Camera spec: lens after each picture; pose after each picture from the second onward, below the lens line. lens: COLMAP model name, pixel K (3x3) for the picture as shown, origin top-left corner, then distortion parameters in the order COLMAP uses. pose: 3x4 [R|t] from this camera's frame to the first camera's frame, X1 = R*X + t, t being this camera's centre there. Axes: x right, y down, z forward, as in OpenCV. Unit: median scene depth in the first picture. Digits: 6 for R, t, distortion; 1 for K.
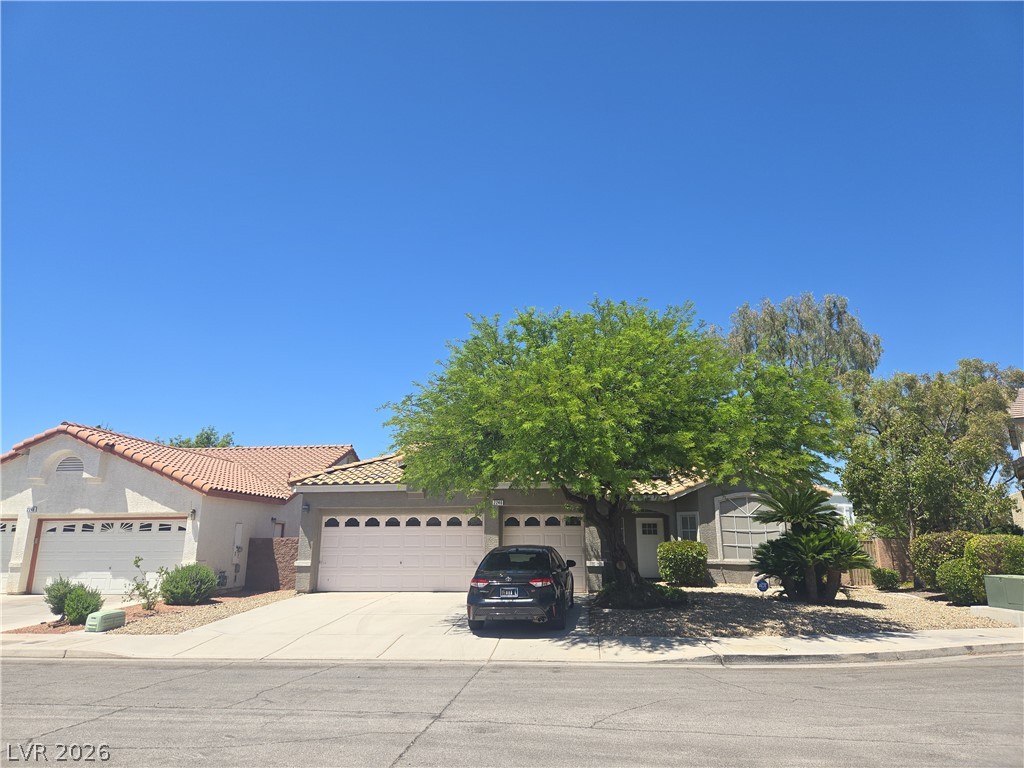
lens RADIAL K [[683.1, 0, 508.2], [0, 683.1, 372.4], [0, 0, 1]] dist [0.075437, -0.065016]
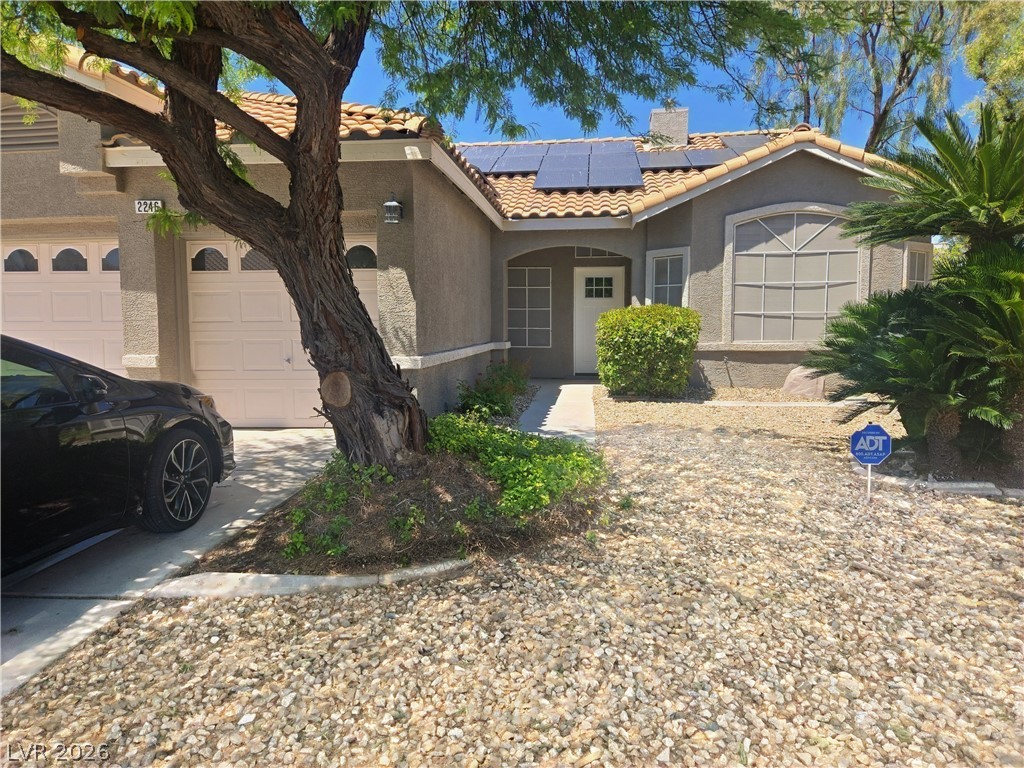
lens RADIAL K [[683.1, 0, 508.2], [0, 683.1, 372.4], [0, 0, 1]] dist [0.075437, -0.065016]
pose [[0.999903, -0.005416, -0.012858, 0.156010], [0.009221, 0.948138, 0.317726, 0.132407], [0.010470, -0.317814, 0.948095, 0.518528]]
